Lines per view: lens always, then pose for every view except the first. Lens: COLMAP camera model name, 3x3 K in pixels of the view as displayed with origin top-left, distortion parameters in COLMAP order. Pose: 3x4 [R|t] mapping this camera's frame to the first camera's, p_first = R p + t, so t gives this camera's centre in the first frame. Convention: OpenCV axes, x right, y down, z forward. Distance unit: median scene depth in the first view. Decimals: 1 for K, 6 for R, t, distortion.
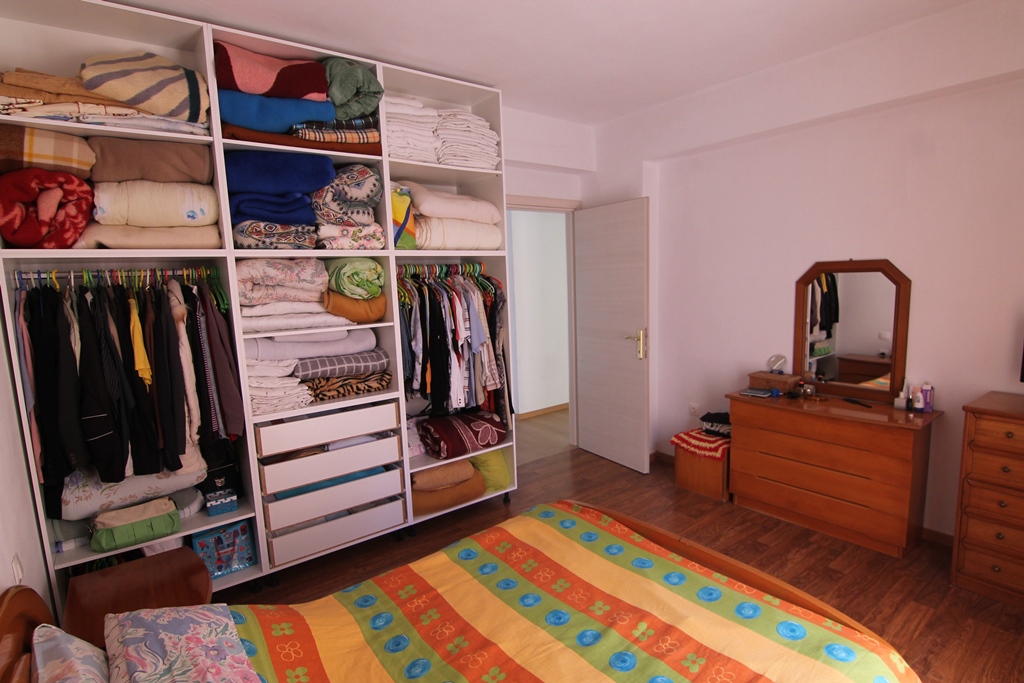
lens RADIAL K [[526.2, 0, 525.0], [0, 526.2, 351.9], [0, 0, 1]] dist [-0.003084, -0.013992]
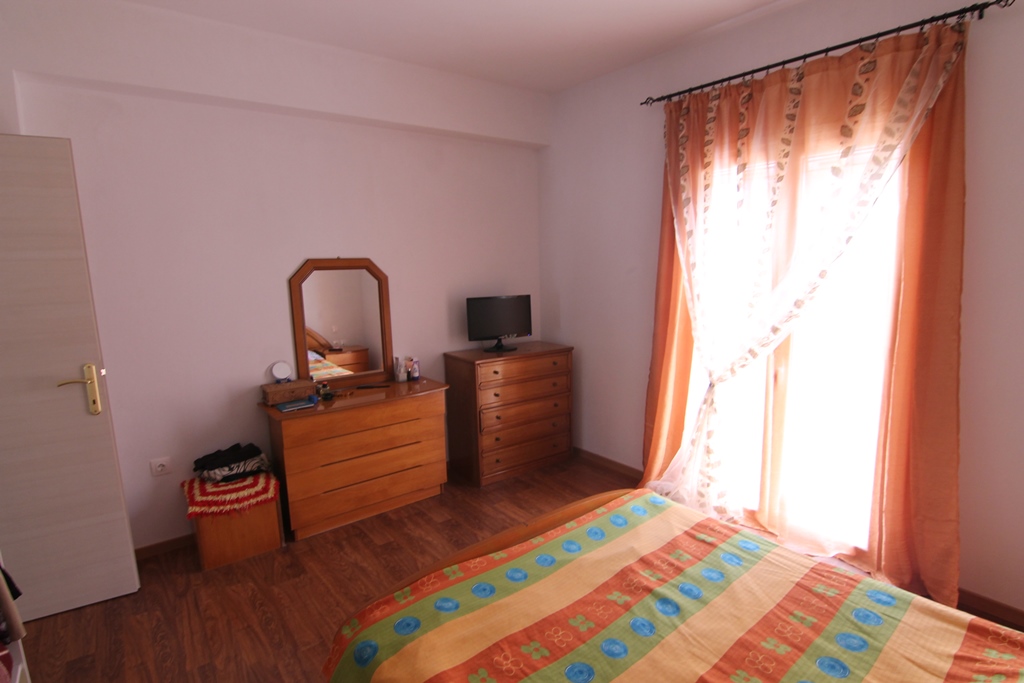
lens RADIAL K [[526.2, 0, 525.0], [0, 526.2, 351.9], [0, 0, 1]] dist [-0.003084, -0.013992]
pose [[-0.005155, -0.131560, 0.991295, -0.543149], [0.160767, 0.978304, 0.130672, -0.081550], [-0.986979, 0.160041, 0.016107, 0.768685]]
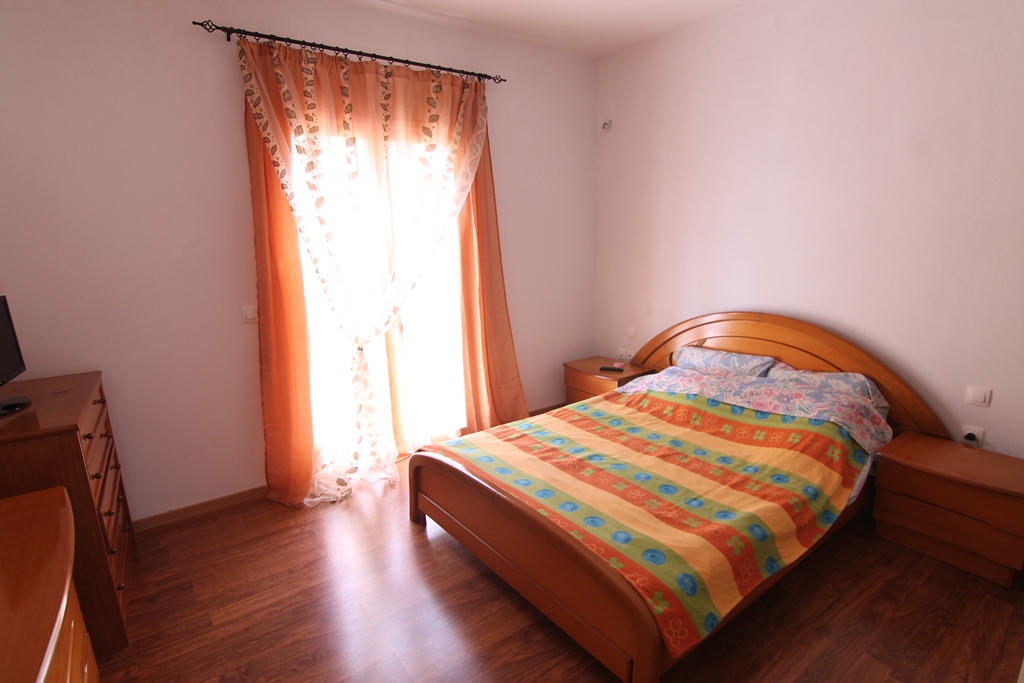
lens RADIAL K [[526.2, 0, 525.0], [0, 526.2, 351.9], [0, 0, 1]] dist [-0.003084, -0.013992]
pose [[-0.998196, 0.051300, 0.031180, 0.172013], [0.059120, 0.930253, 0.362124, -0.201979], [-0.010429, 0.363314, -0.931608, 1.509969]]
